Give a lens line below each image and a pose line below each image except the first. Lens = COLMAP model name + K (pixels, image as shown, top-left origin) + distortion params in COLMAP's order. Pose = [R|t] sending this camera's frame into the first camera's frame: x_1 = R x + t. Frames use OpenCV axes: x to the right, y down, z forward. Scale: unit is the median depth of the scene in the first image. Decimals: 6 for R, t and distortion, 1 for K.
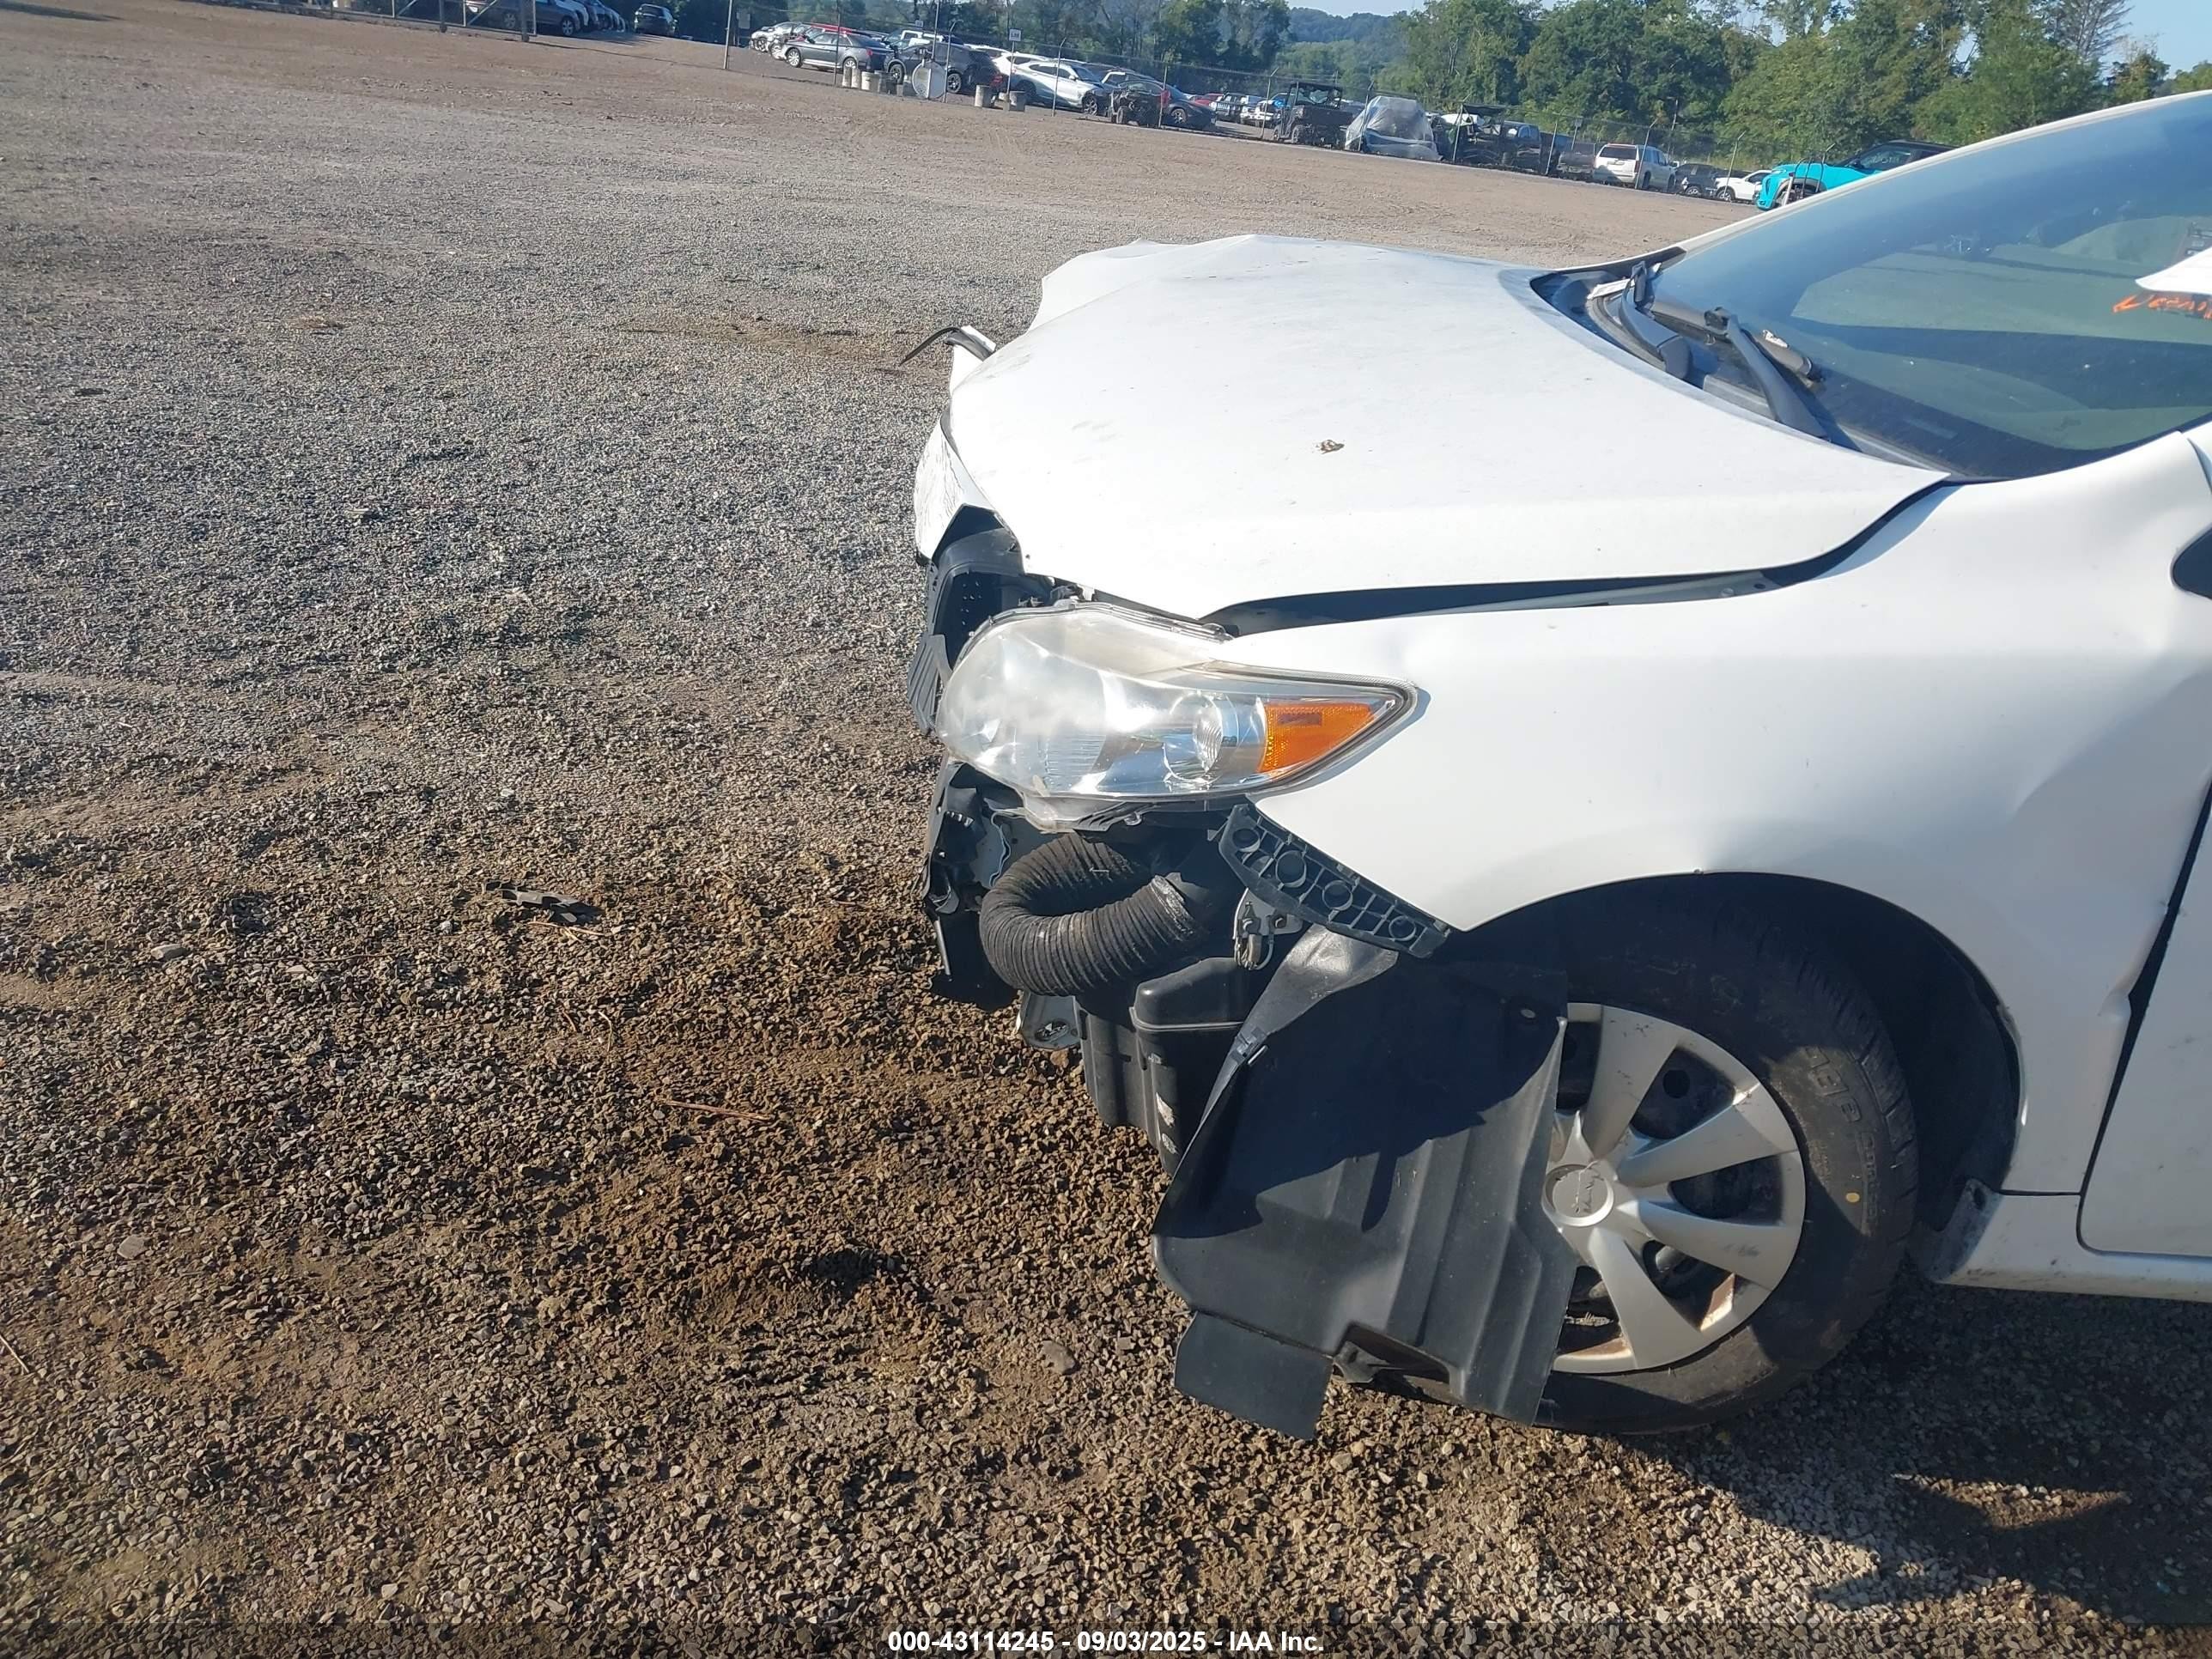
lens RADIAL K [[1724.0, 0, 1106.7], [0, 1724.0, 814.5], [0, 0, 1]] dist [0.024485, -0.023073]
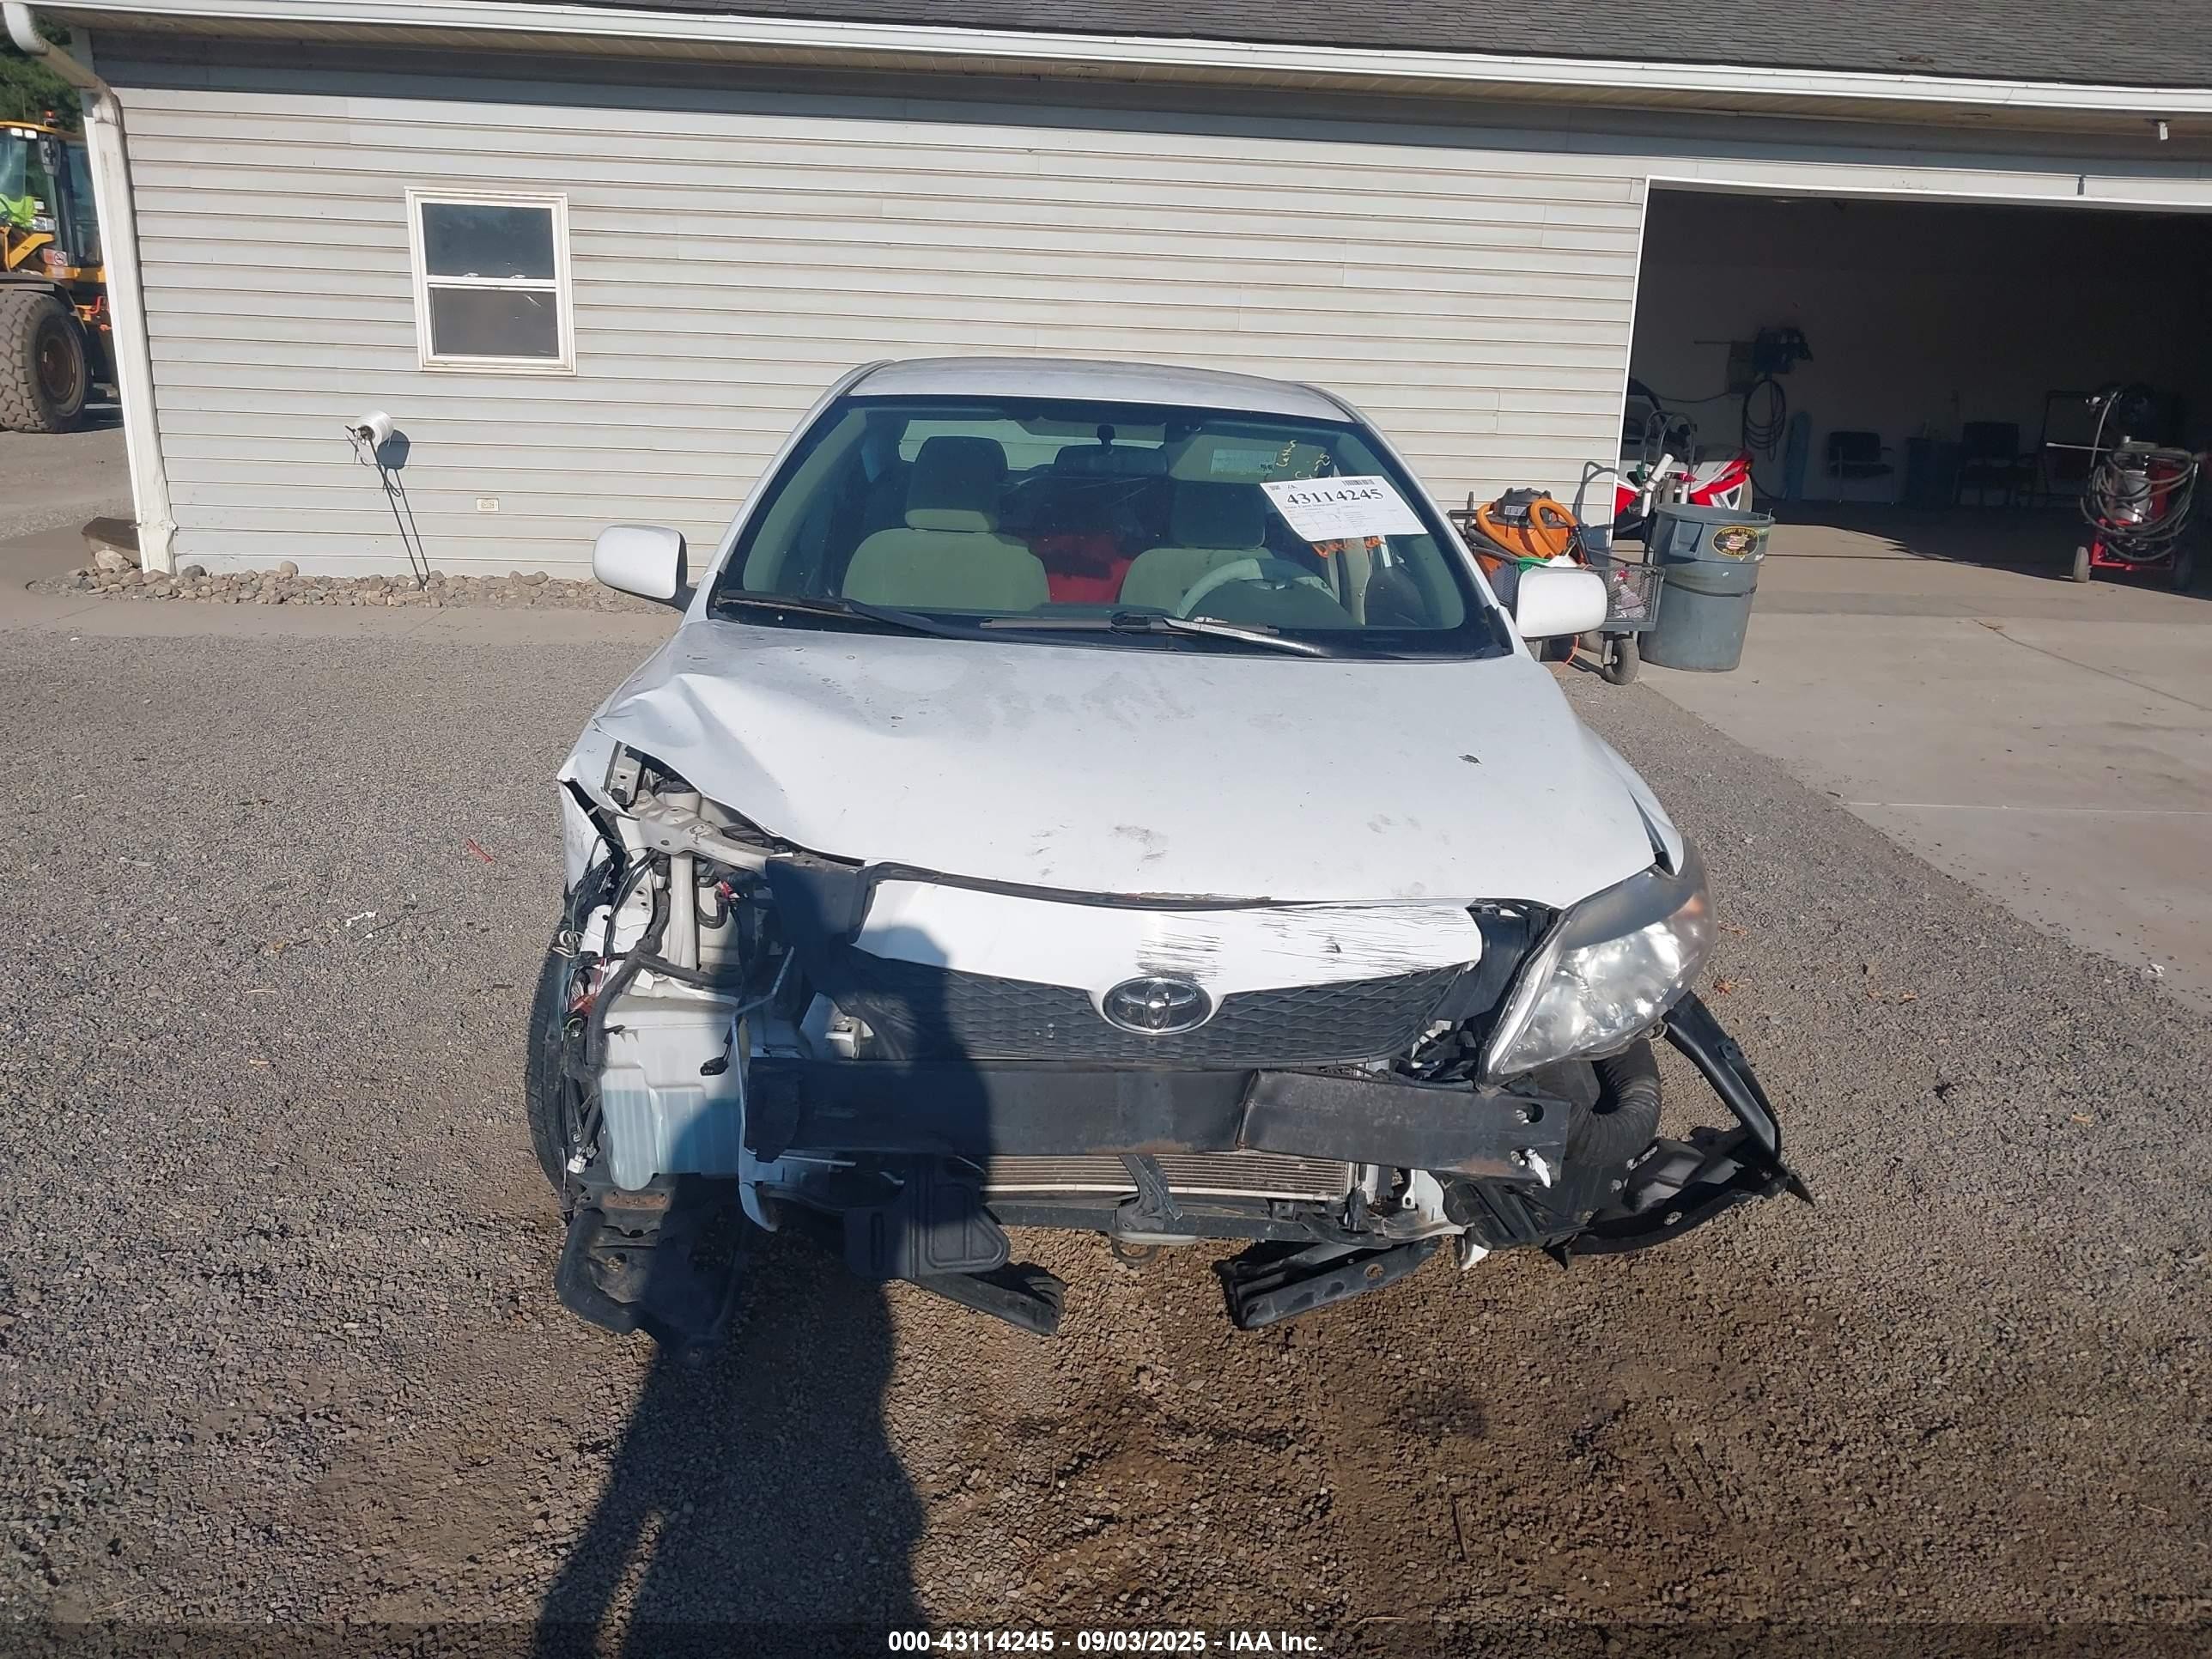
lens RADIAL K [[1724.0, 0, 1113.0], [0, 1724.0, 833.8], [0, 0, 1]] dist [0.024485, -0.023073]
pose [[-0.020578, -0.385391, 0.922524, -1.289080], [0.364139, 0.856453, 0.365911, -0.828086], [-0.931117, 0.343456, 0.122712, 1.143388]]
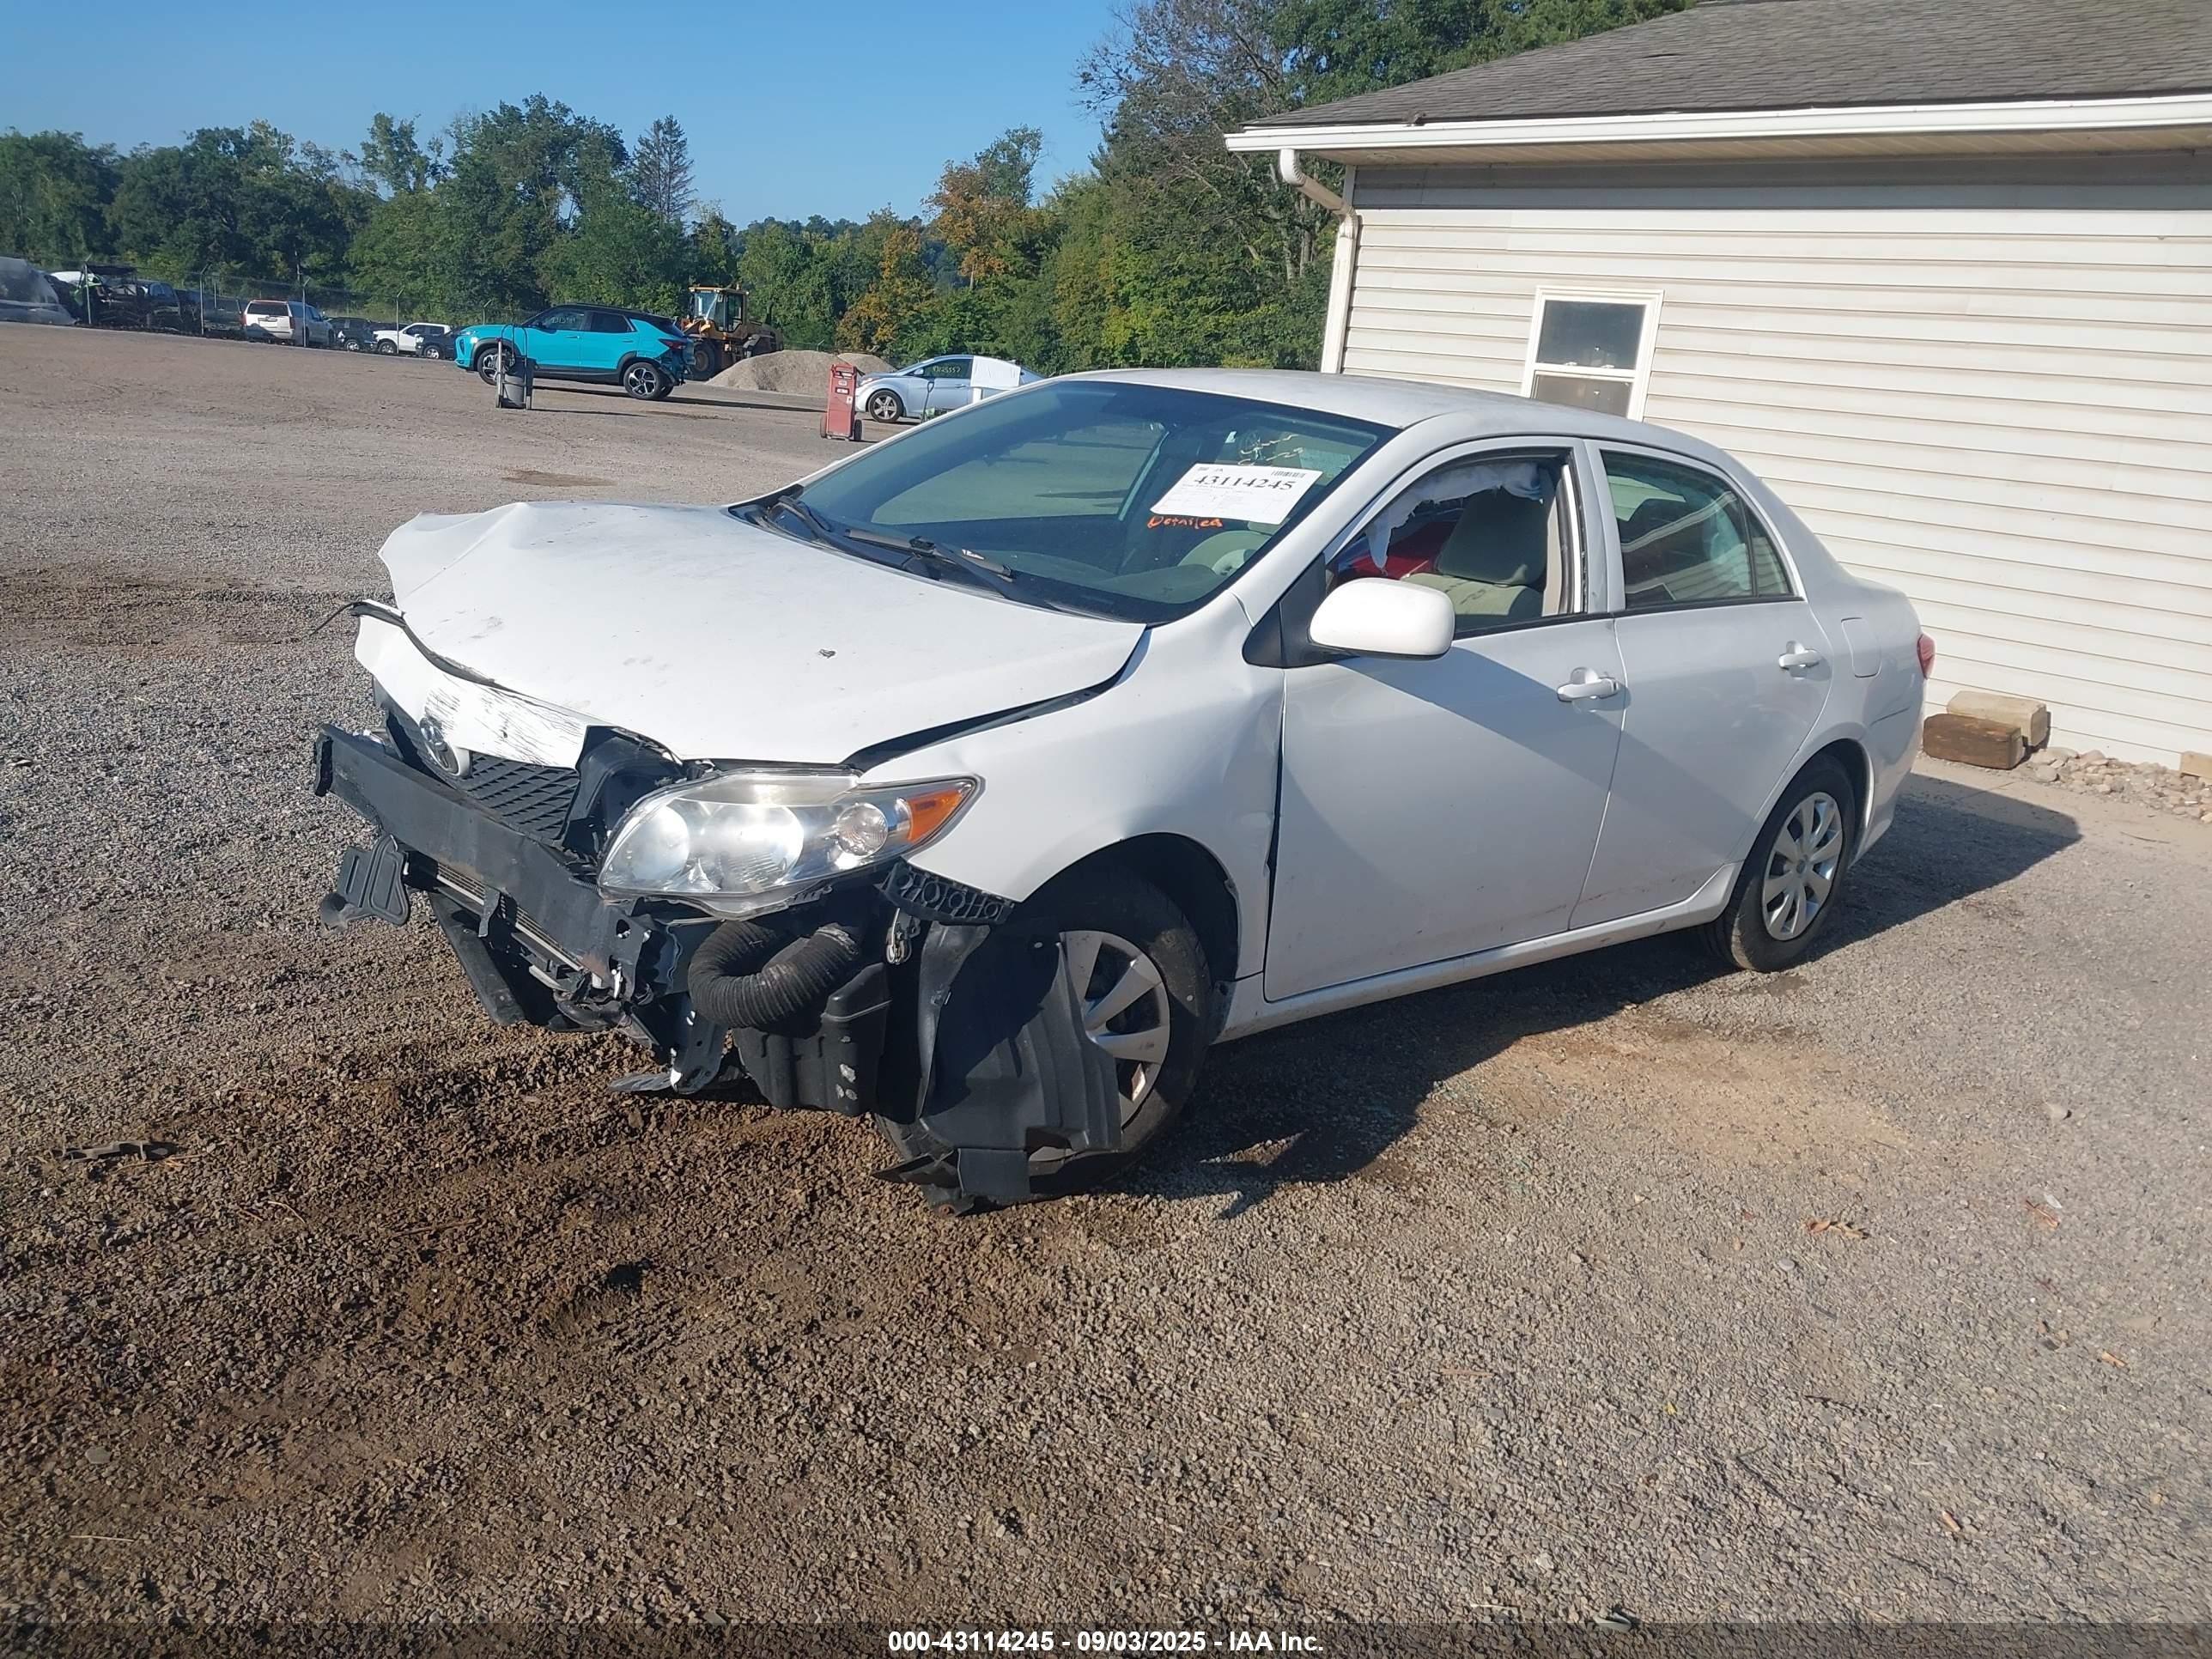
lens RADIAL K [[1724.0, 0, 1112.4], [0, 1724.0, 825.3], [0, 0, 1]] dist [0.024485, -0.023073]
pose [[0.754724, -0.206818, 0.622589, -0.727974], [0.250654, 0.967915, 0.017680, -0.016247], [-0.606270, 0.142711, 0.782349, -0.427627]]
